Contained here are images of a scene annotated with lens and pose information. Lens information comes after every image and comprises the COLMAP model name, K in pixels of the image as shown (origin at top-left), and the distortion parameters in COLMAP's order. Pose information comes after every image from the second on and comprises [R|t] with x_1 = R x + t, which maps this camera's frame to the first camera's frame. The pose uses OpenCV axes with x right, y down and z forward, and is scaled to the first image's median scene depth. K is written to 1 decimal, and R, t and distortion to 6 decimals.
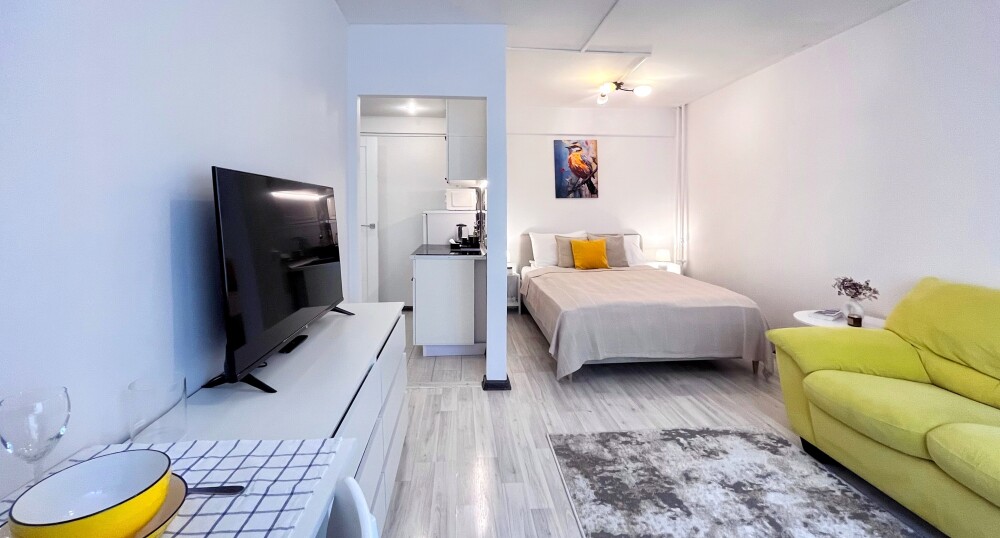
lens RADIAL K [[406.1, 0, 483.4], [0, 406.1, 219.5], [0, 0, 1]] dist [-0.002339, -0.000342]
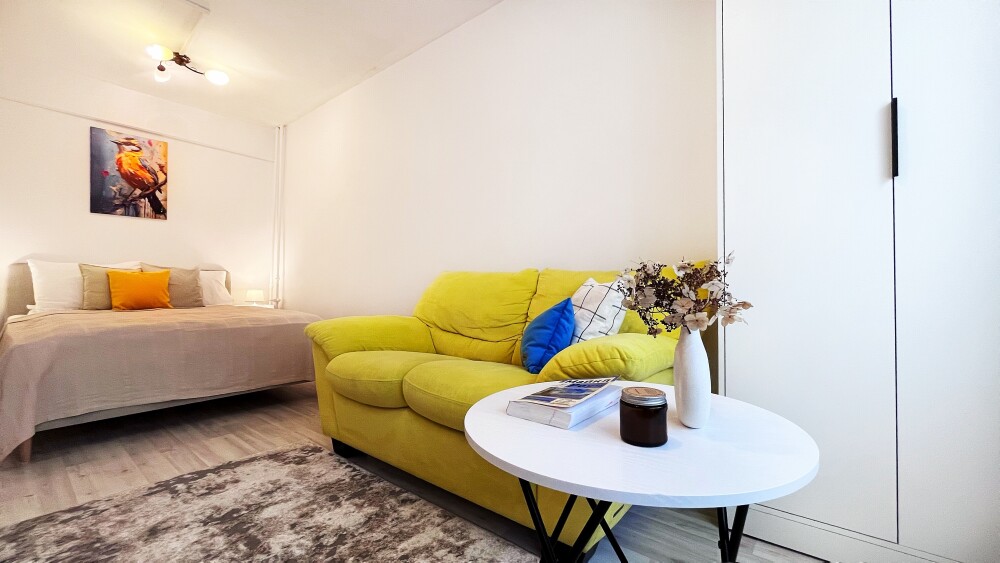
lens RADIAL K [[408.9, 0, 494.8], [0, 408.9, 283.5], [0, 0, 1]] dist [-0.001281, 0.000157]
pose [[0.681683, 0.045211, 0.730249, 0.322881], [-0.005220, 0.998364, -0.056938, 0.224326], [-0.731629, 0.035001, 0.680804, 0.096249]]
